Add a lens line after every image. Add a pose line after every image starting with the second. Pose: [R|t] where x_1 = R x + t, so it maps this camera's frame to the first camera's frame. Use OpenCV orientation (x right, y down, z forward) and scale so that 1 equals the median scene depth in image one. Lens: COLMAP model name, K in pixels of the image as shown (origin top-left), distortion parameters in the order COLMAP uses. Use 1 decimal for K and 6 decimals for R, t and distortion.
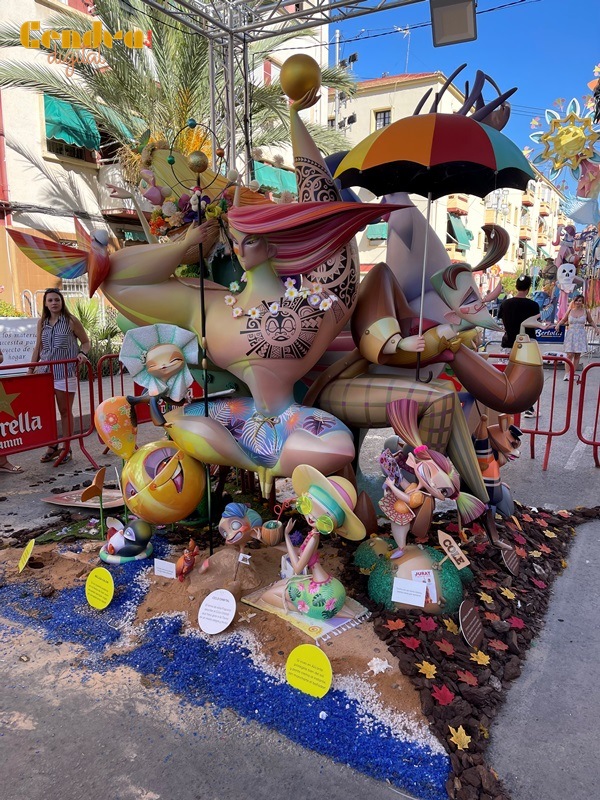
lens RADIAL K [[607.3, 0, 299.9], [0, 607.3, 404.0], [0, 0, 1]] dist [0.050638, -0.064686]
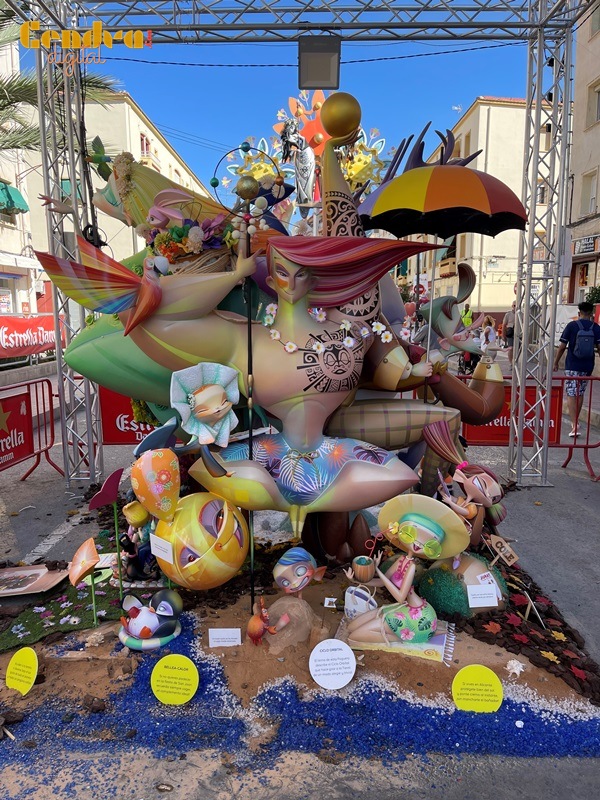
lens RADIAL K [[607.3, 0, 300.0], [0, 607.3, 402.1], [0, 0, 1]] dist [0.050638, -0.064686]
pose [[0.870939, -0.079349, 0.484942, -0.561272], [0.094658, 0.995484, -0.007115, -0.056362], [-0.482187, 0.052101, 0.874517, 0.164018]]
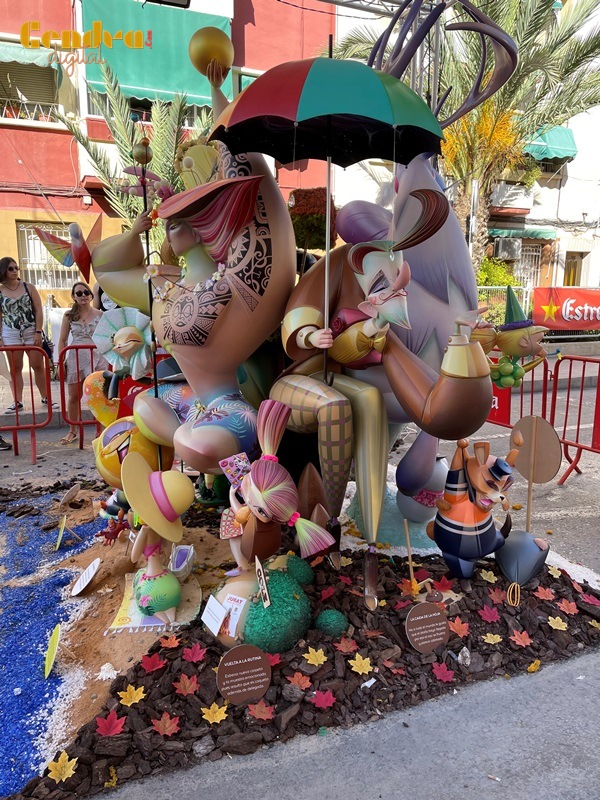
lens RADIAL K [[607.3, 0, 306.9], [0, 607.3, 395.4], [0, 0, 1]] dist [0.050638, -0.064686]
pose [[0.809199, 0.108087, -0.577508, 0.699178], [-0.113159, 0.993201, 0.027331, -0.042579], [0.576535, 0.043234, 0.815928, 0.315184]]
